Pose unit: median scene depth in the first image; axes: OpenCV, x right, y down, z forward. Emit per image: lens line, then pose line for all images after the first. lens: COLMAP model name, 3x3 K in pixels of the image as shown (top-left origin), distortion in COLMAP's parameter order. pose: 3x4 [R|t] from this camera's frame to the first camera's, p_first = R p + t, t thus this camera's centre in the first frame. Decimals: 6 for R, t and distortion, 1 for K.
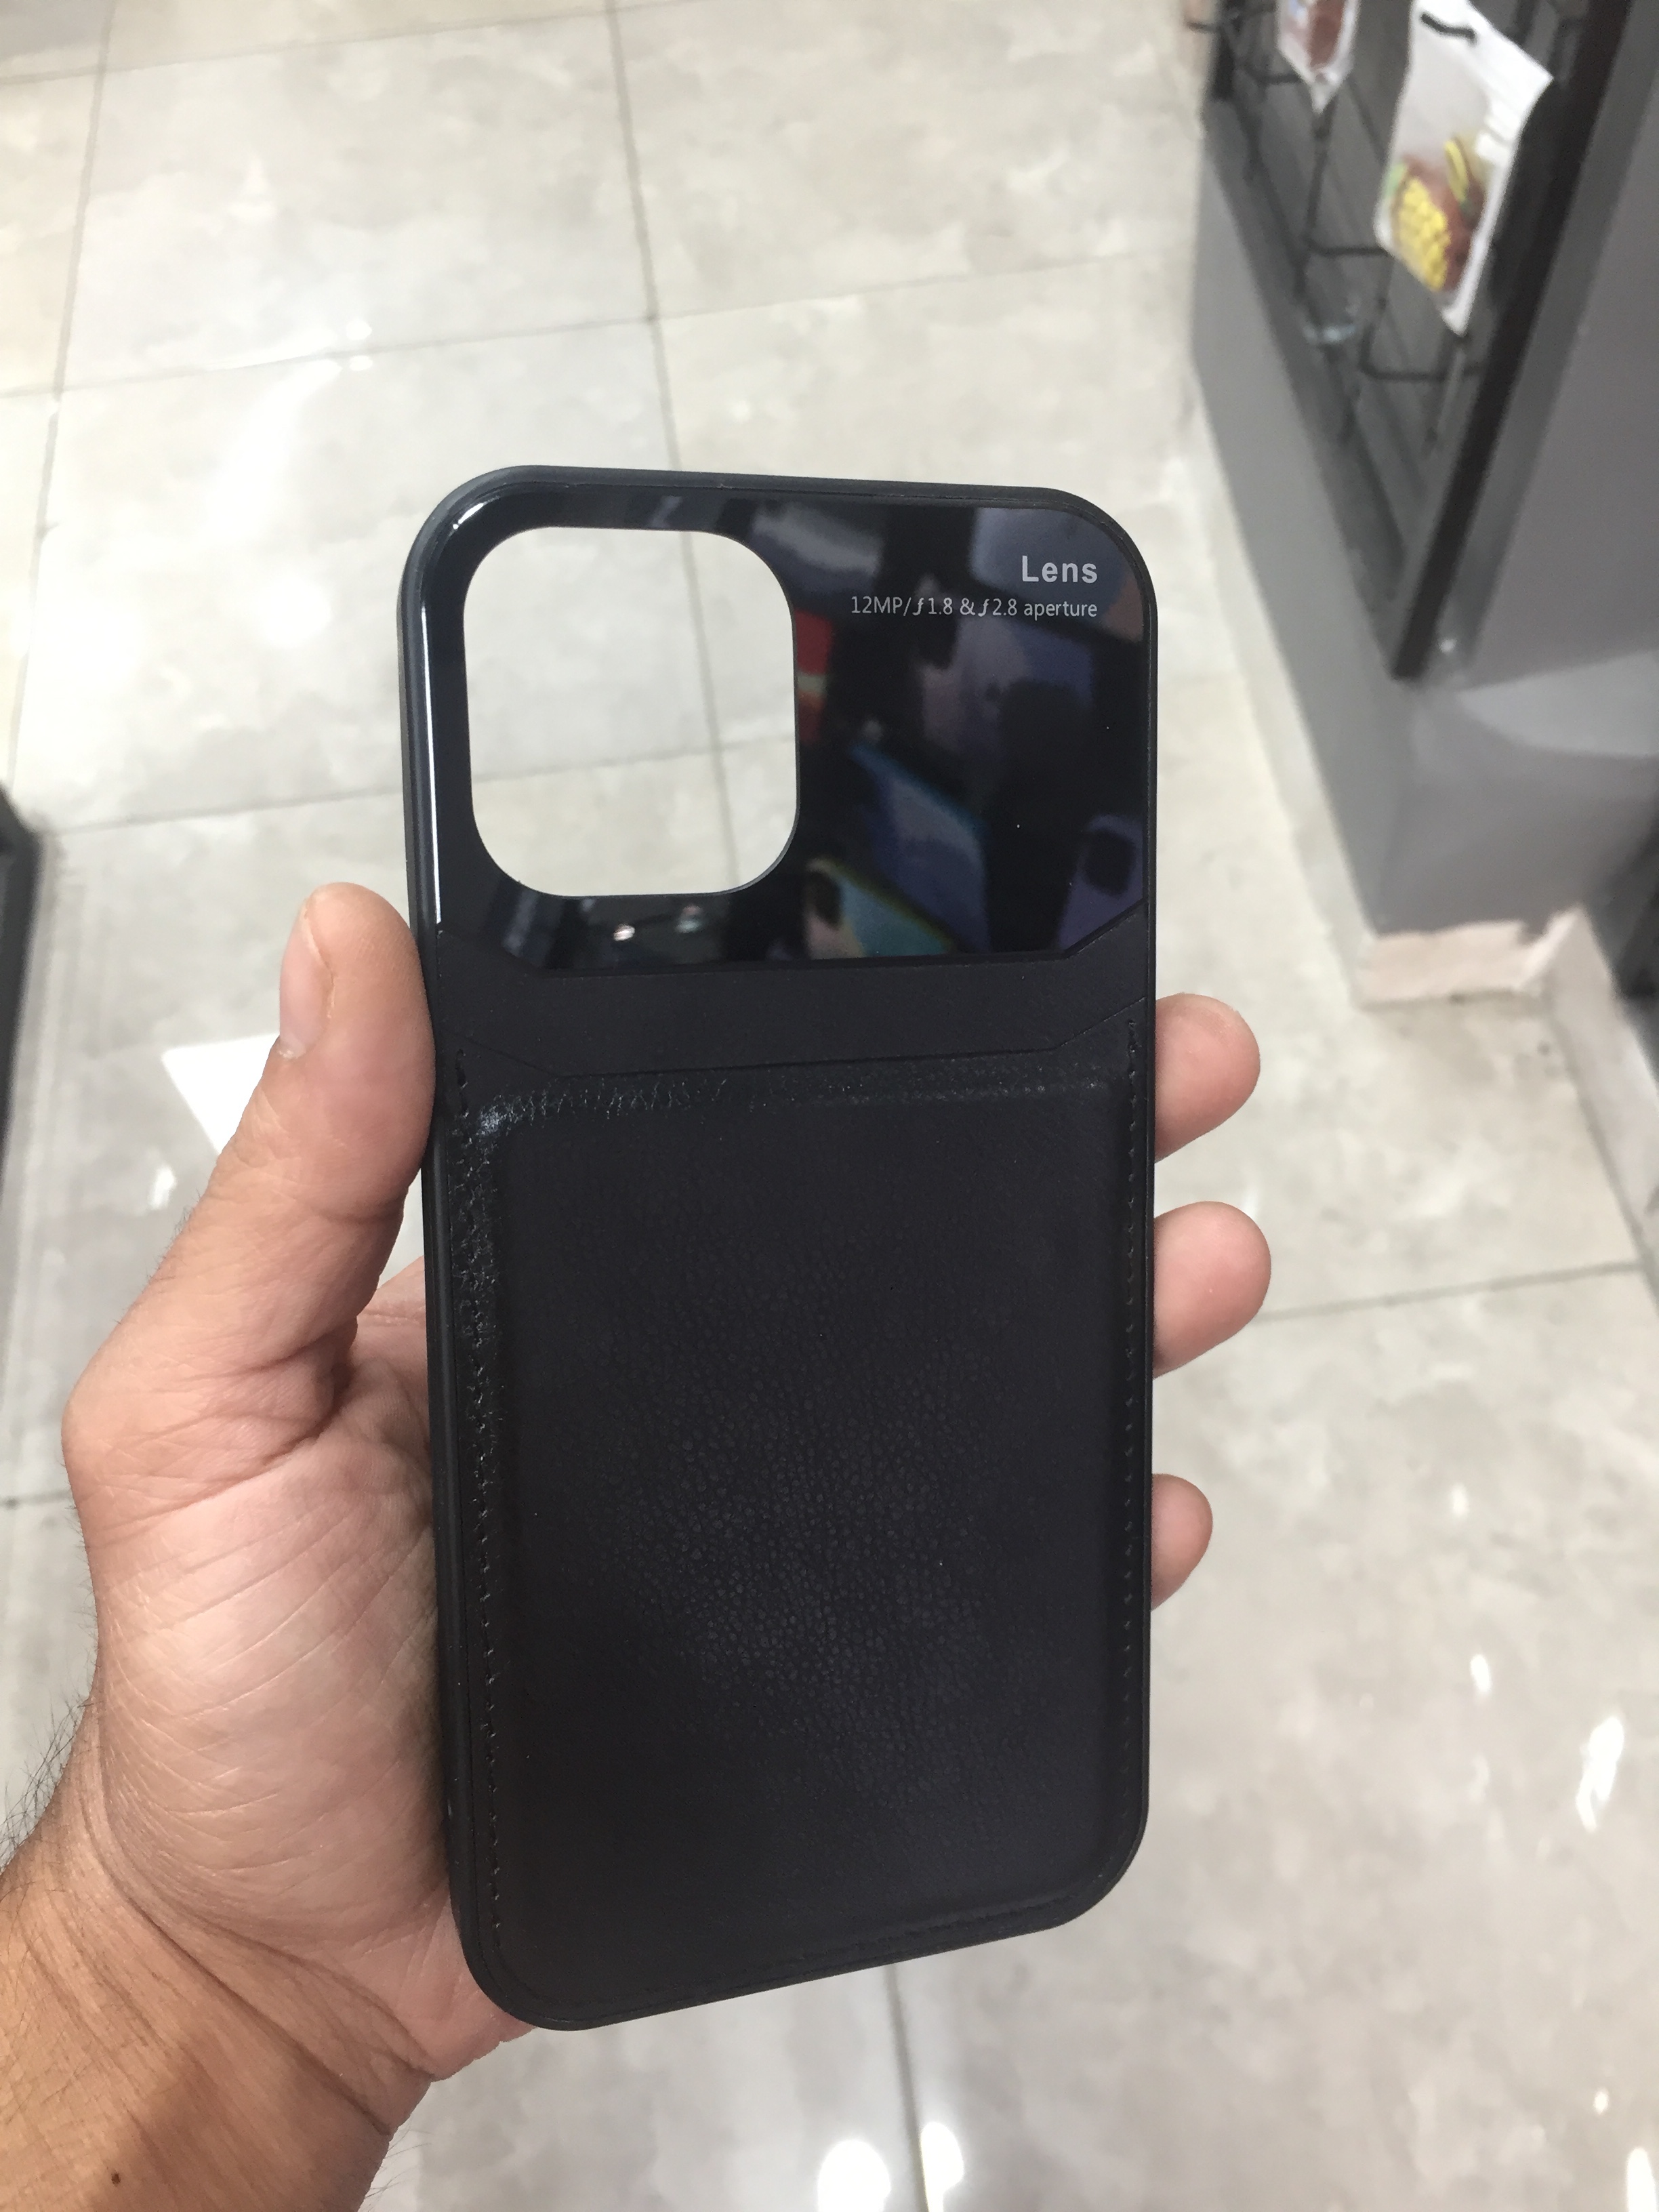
lens RADIAL K [[1925.4, 0, 829.5], [0, 1925.4, 1106.0], [0, 0, 1]] dist [0.082936, -0.157671]
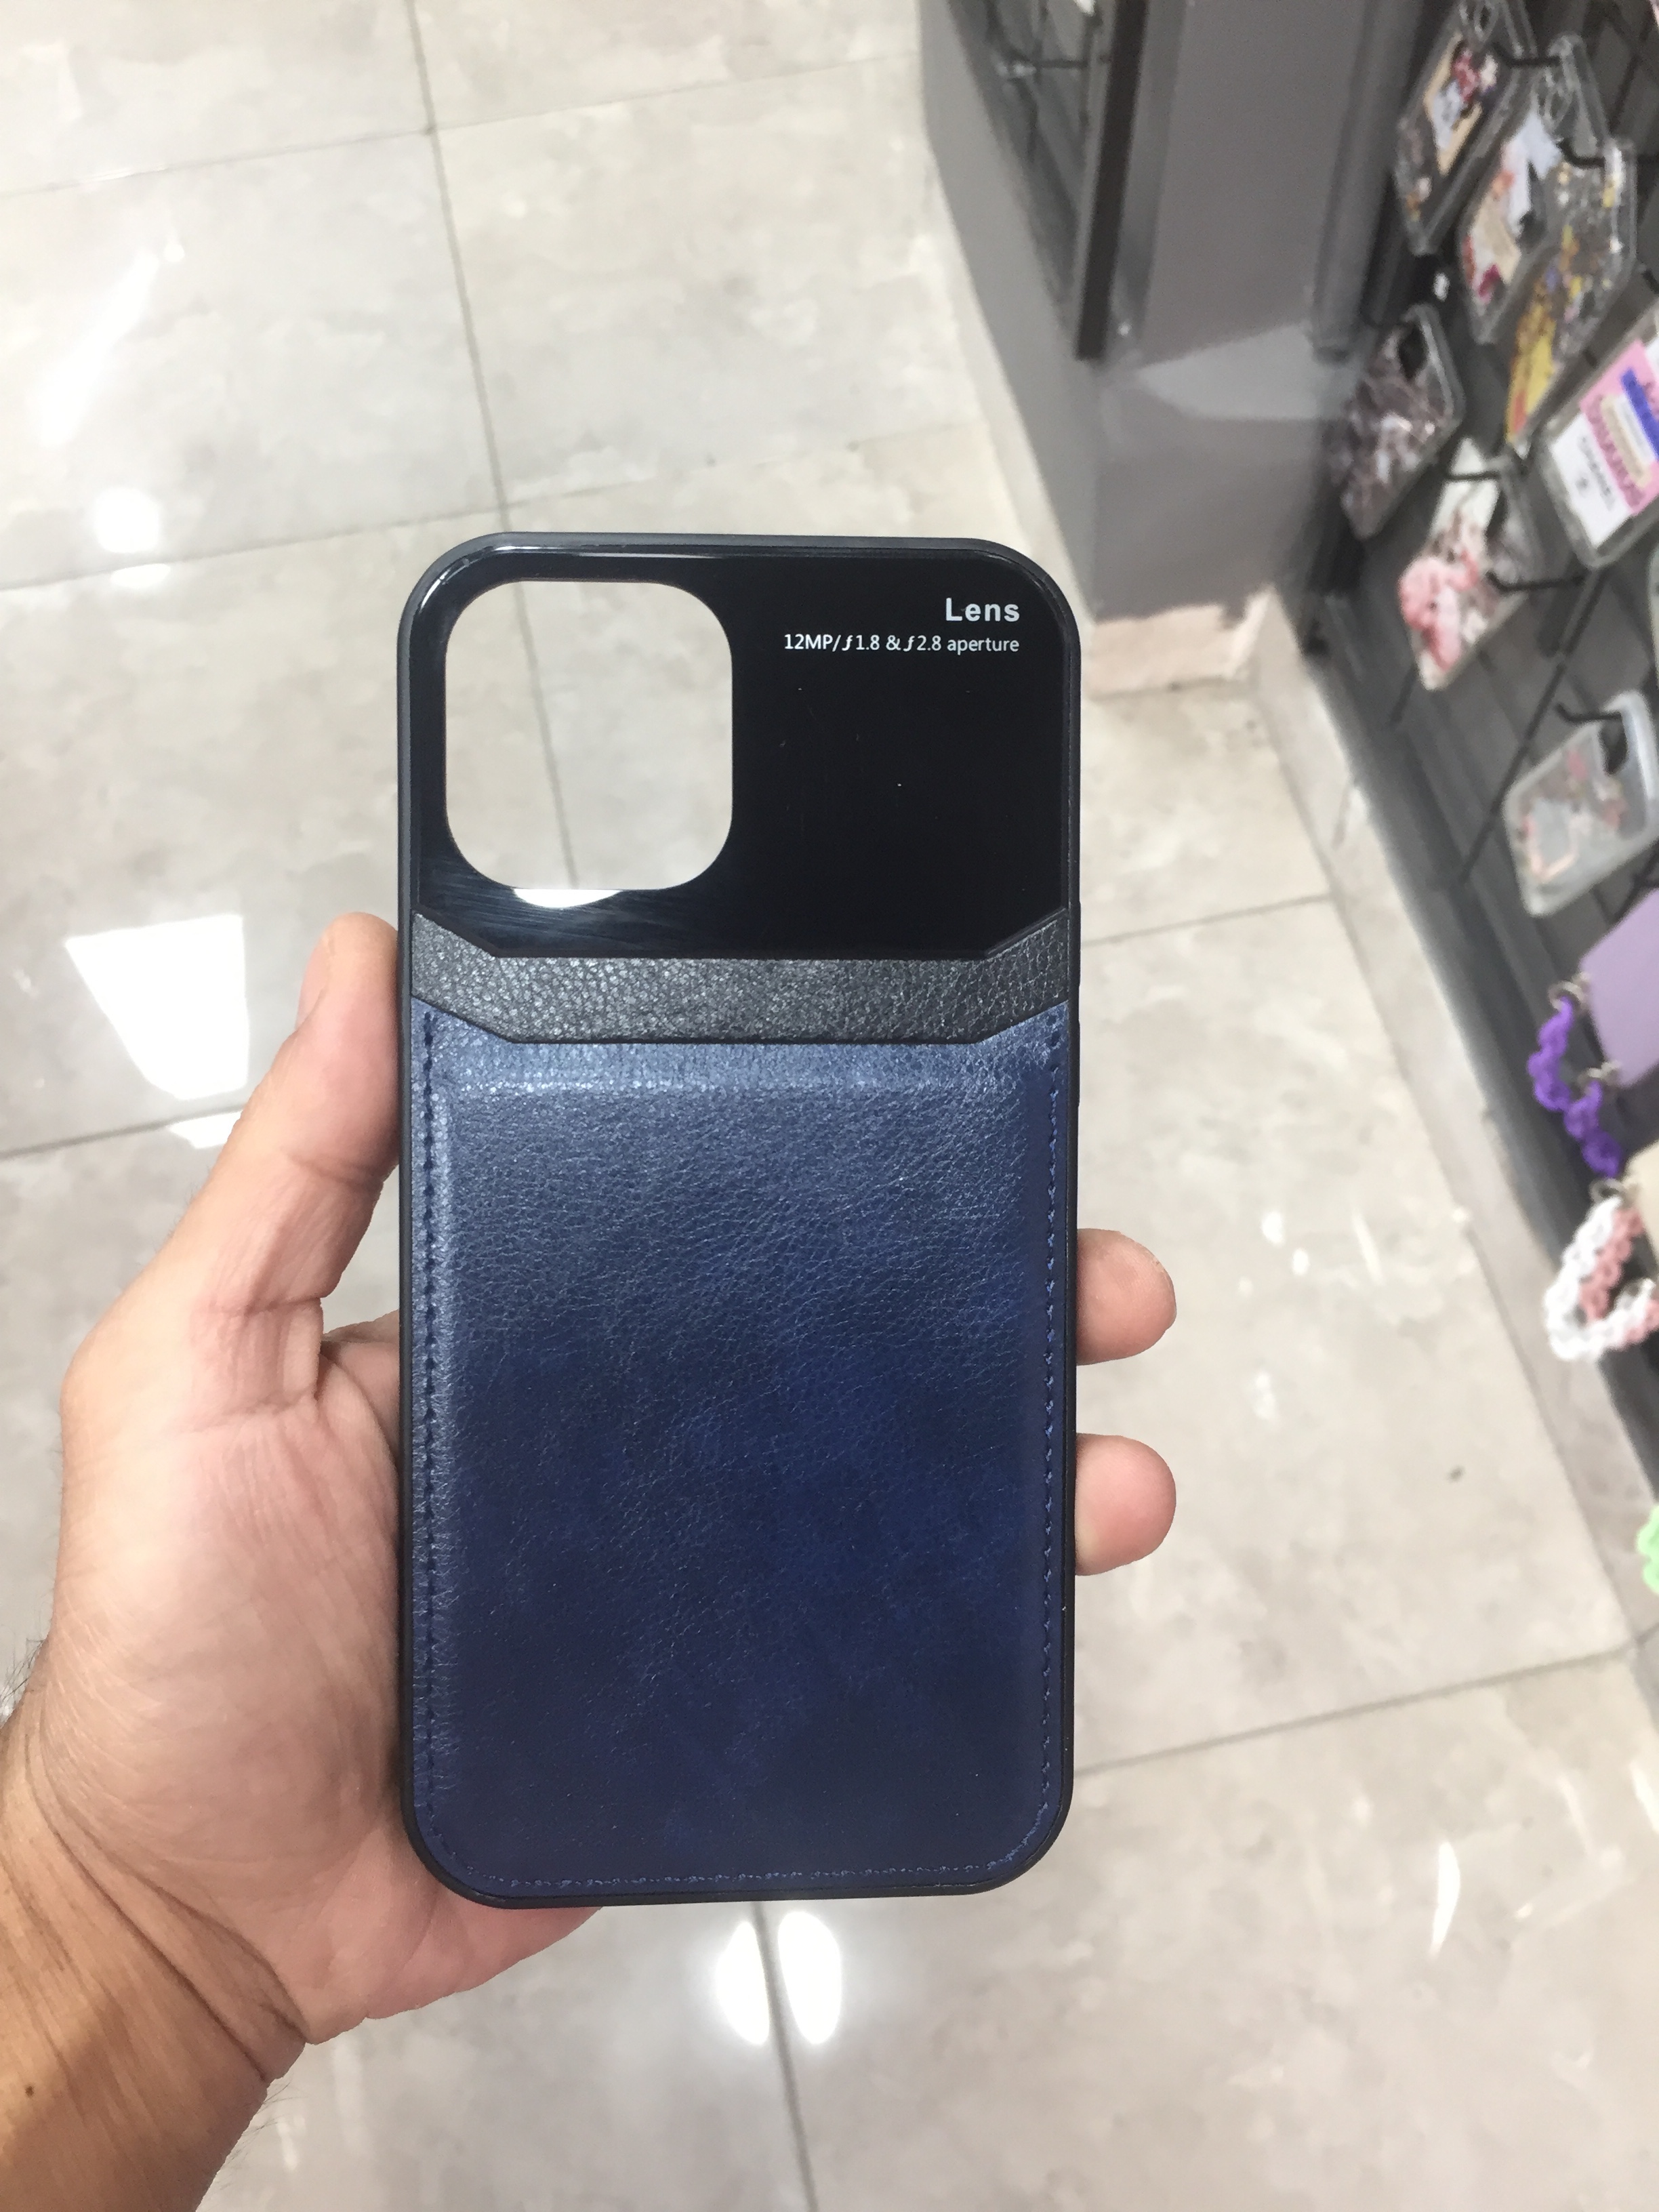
lens RADIAL K [[1857.9, 0, 833.7], [0, 1857.9, 1110.4], [0, 0, 1]] dist [0.065945, -0.126734]
pose [[0.996680, -0.060191, 0.054837, 0.058030], [0.057719, 0.997292, 0.045586, 0.136992], [-0.057432, -0.042270, 0.997454, -0.077051]]
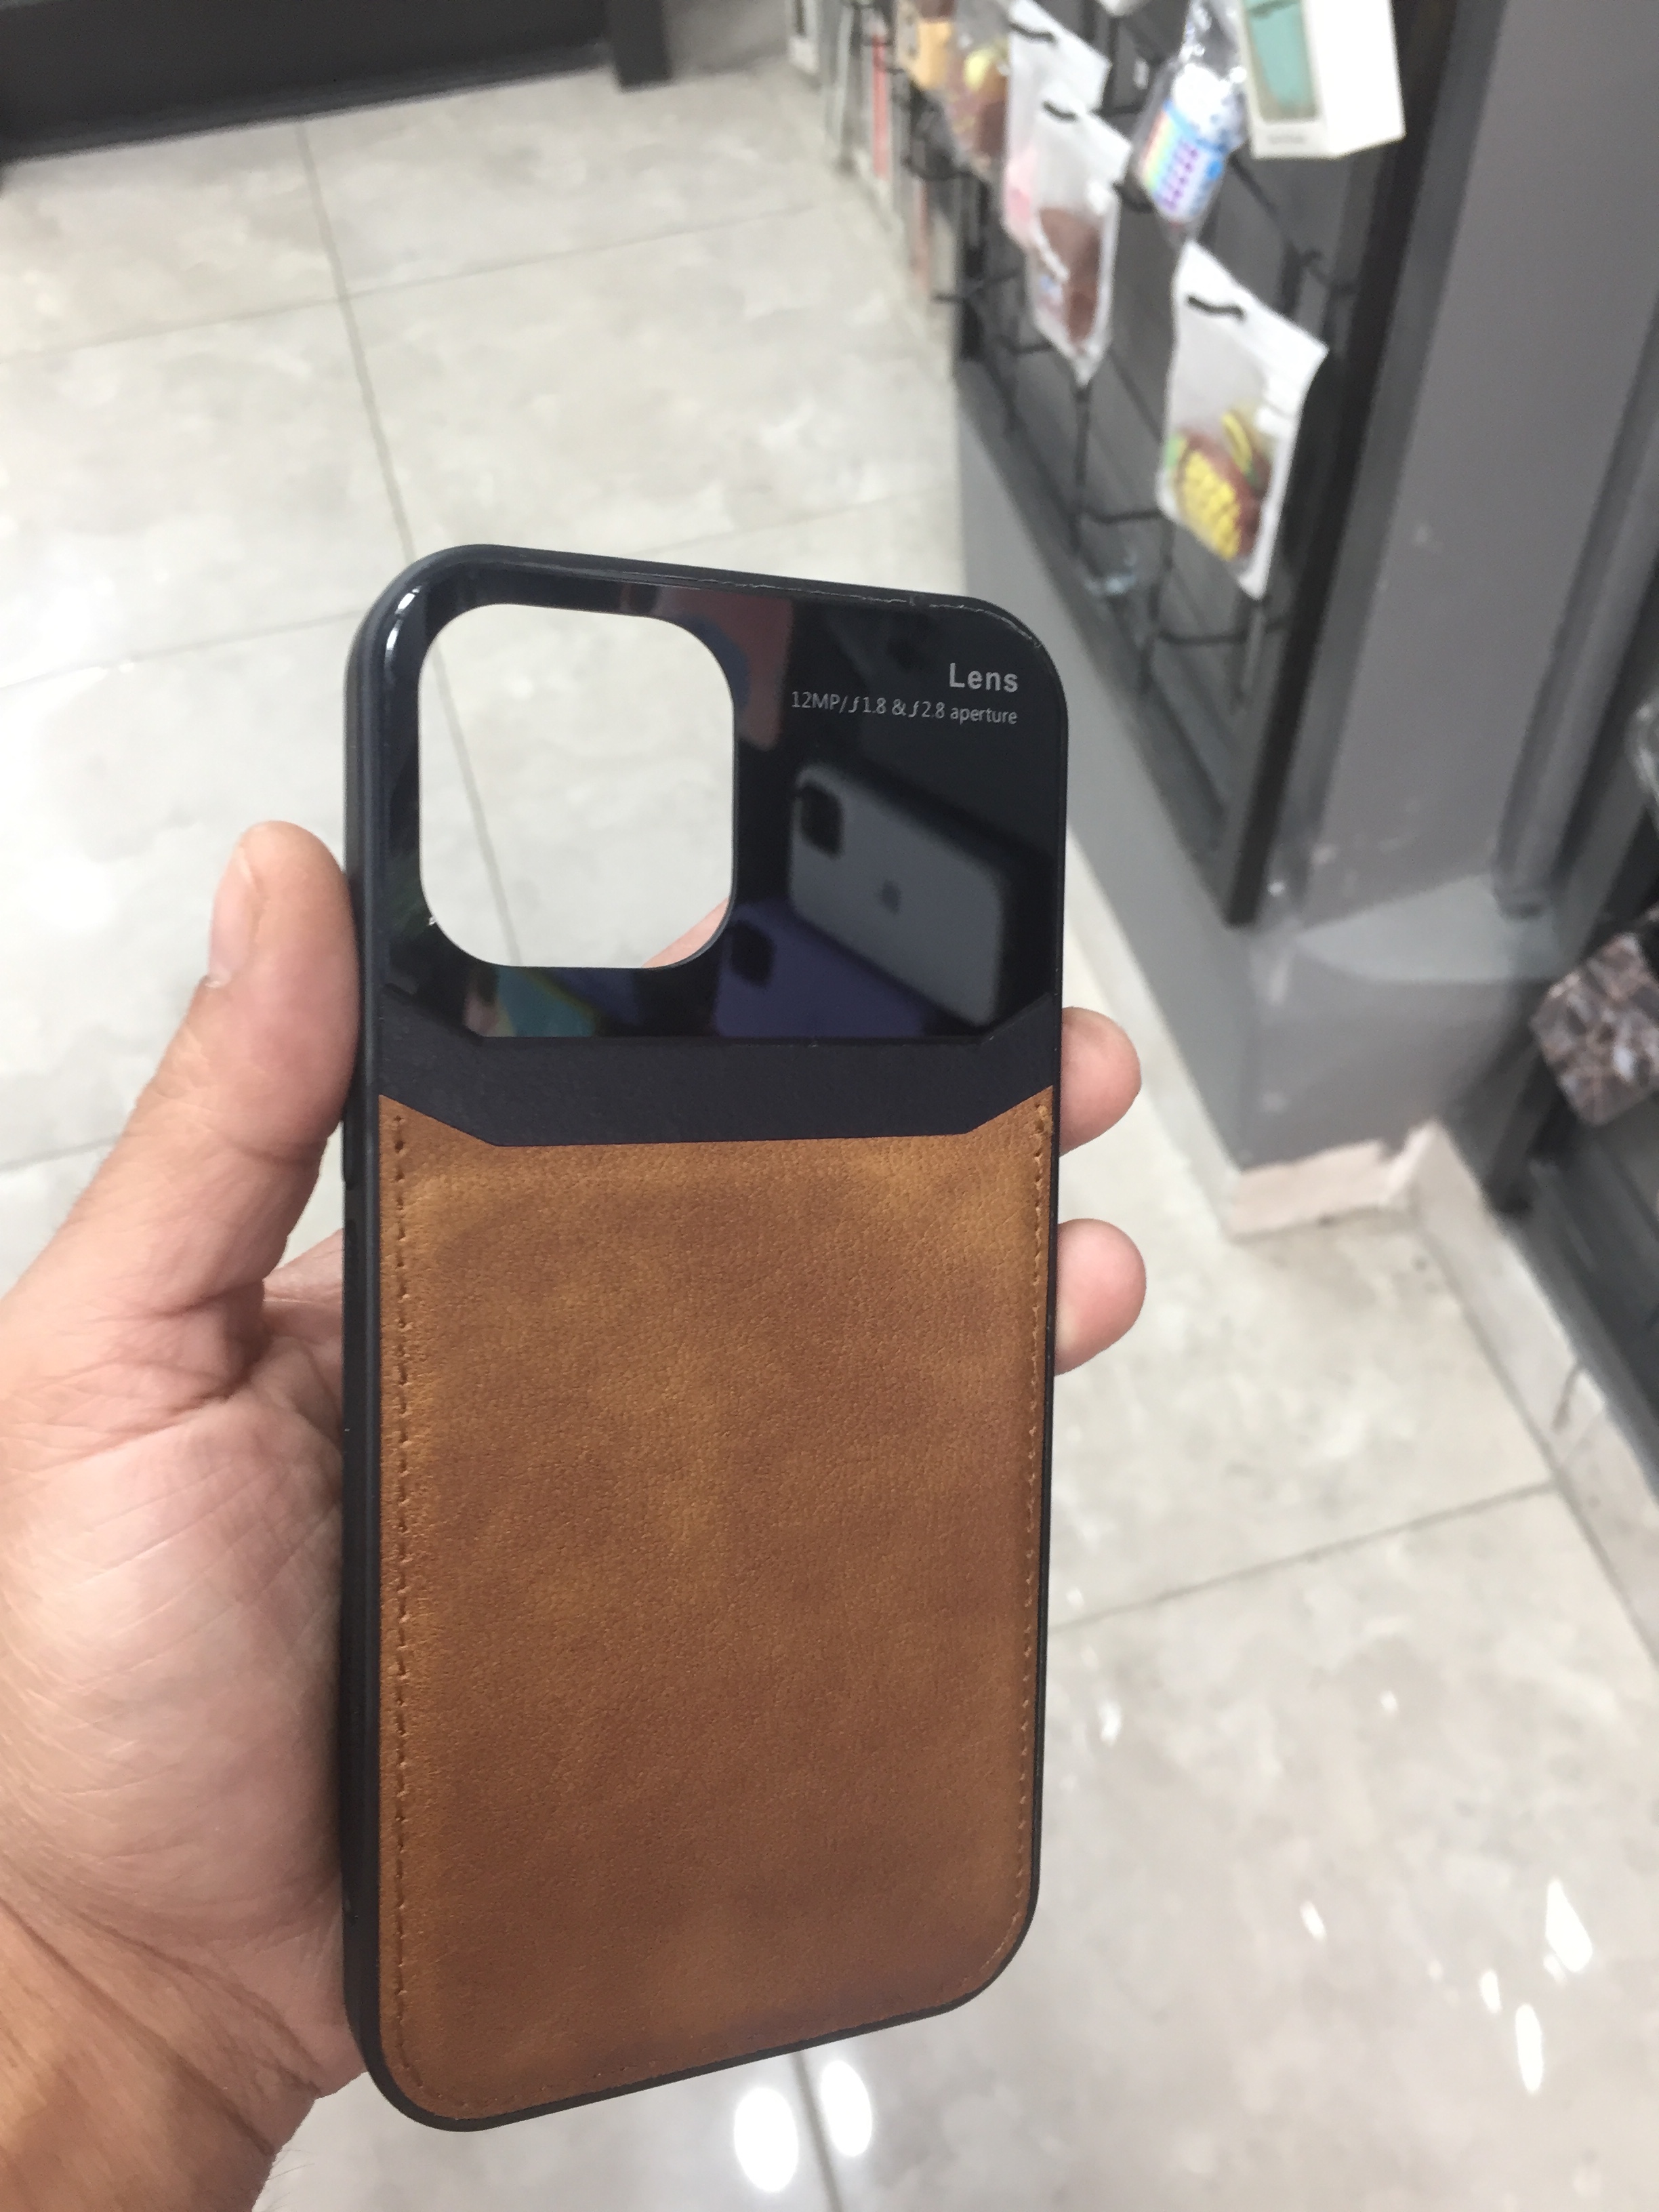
lens RADIAL K [[1928.5, 0, 826.1], [0, 1928.5, 1107.6], [0, 0, 1]] dist [0.082317, -0.153960]
pose [[0.989399, -0.112131, 0.092285, -0.010260], [0.120183, 0.988943, -0.086881, -0.061556], [-0.081523, 0.097051, 0.991935, 0.048228]]
